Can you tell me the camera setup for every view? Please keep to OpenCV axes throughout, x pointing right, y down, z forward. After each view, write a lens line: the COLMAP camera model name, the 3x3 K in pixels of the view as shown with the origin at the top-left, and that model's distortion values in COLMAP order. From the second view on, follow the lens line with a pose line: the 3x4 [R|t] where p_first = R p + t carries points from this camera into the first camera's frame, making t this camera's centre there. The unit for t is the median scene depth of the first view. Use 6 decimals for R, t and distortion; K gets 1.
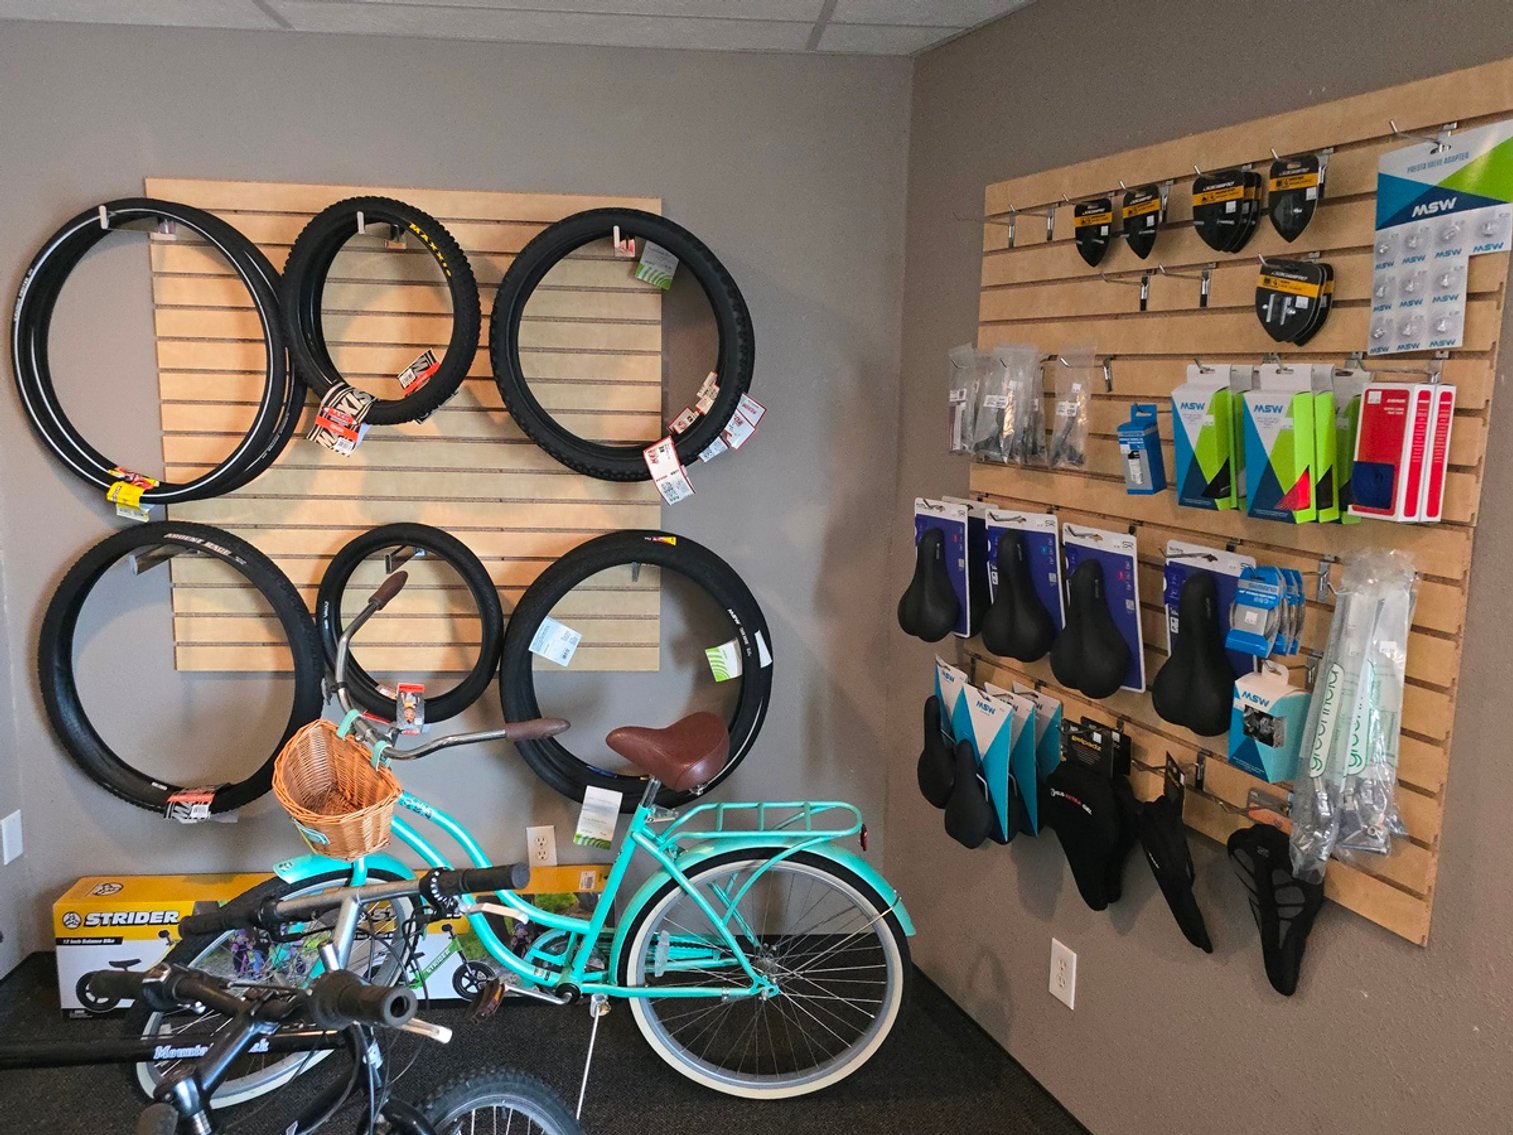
lens RADIAL K [[1144.2, 0, 754.8], [0, 1144.2, 556.5], [0, 0, 1]] dist [0.111221, -0.117898]
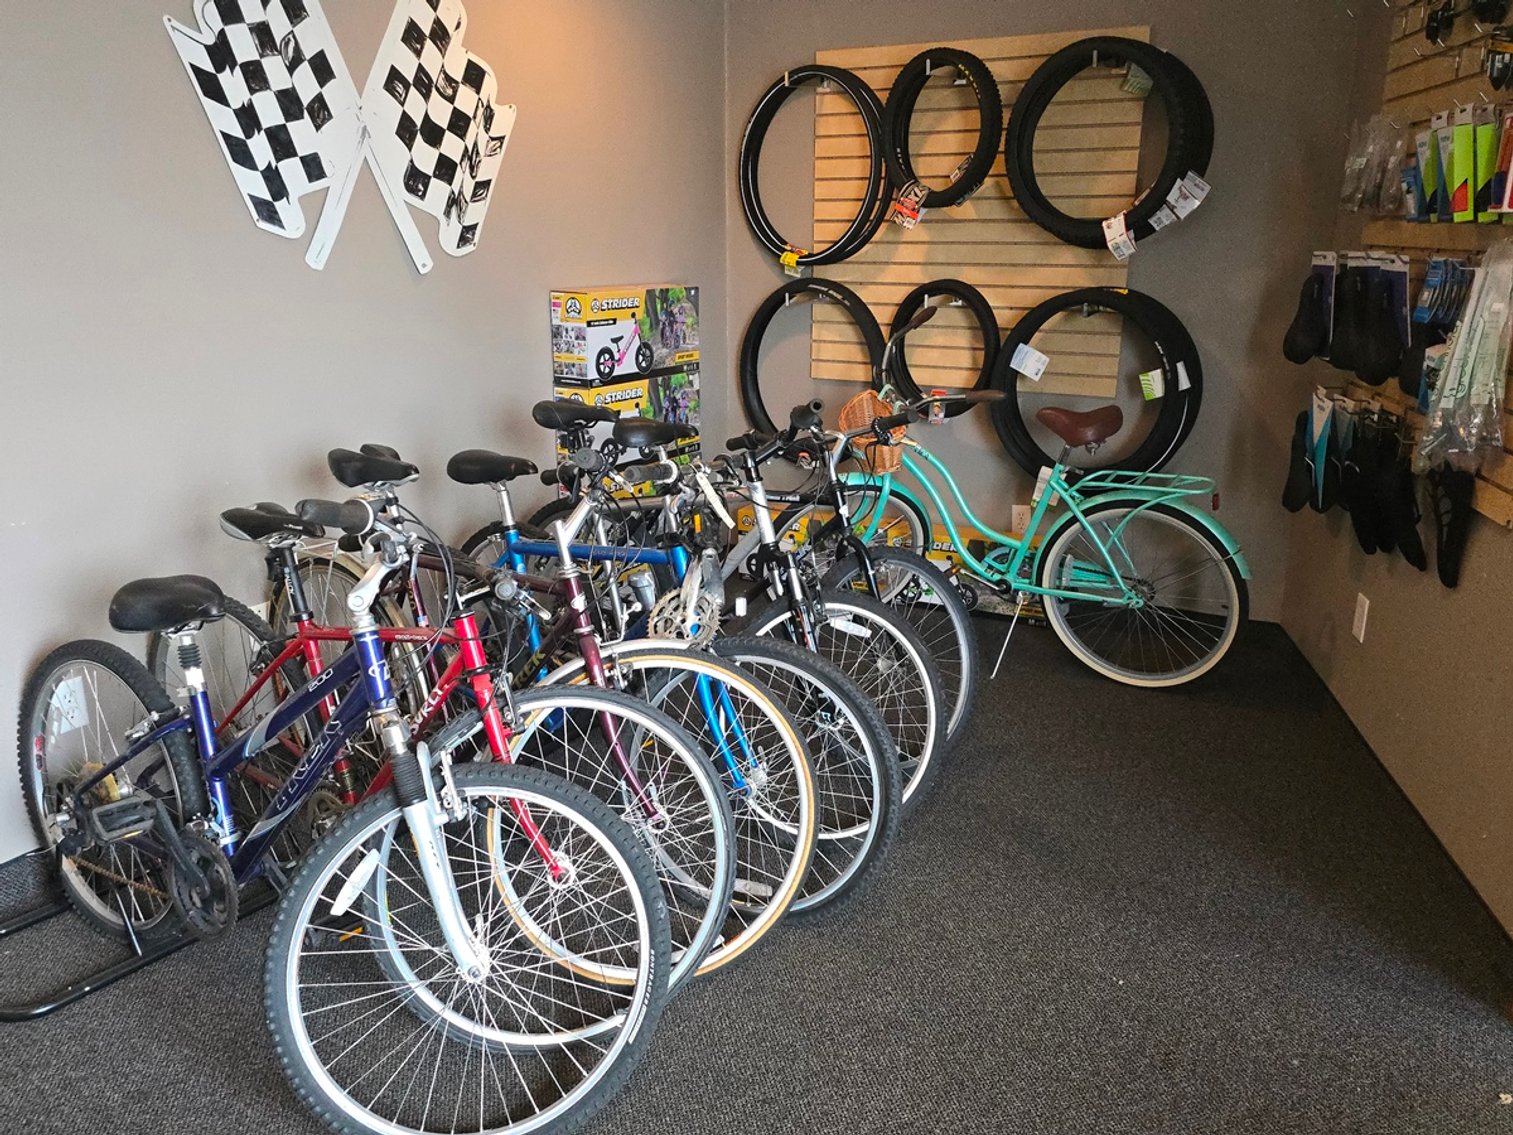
lens RADIAL K [[1182.7, 0, 756.5], [0, 1182.7, 567.5], [0, 0, 1]] dist [0.042703, 0.000925]
pose [[0.836370, 0.134998, -0.531282, 0.349675], [-0.074910, 0.988256, 0.133188, 0.151363], [0.543023, -0.071596, 0.836660, -0.424516]]
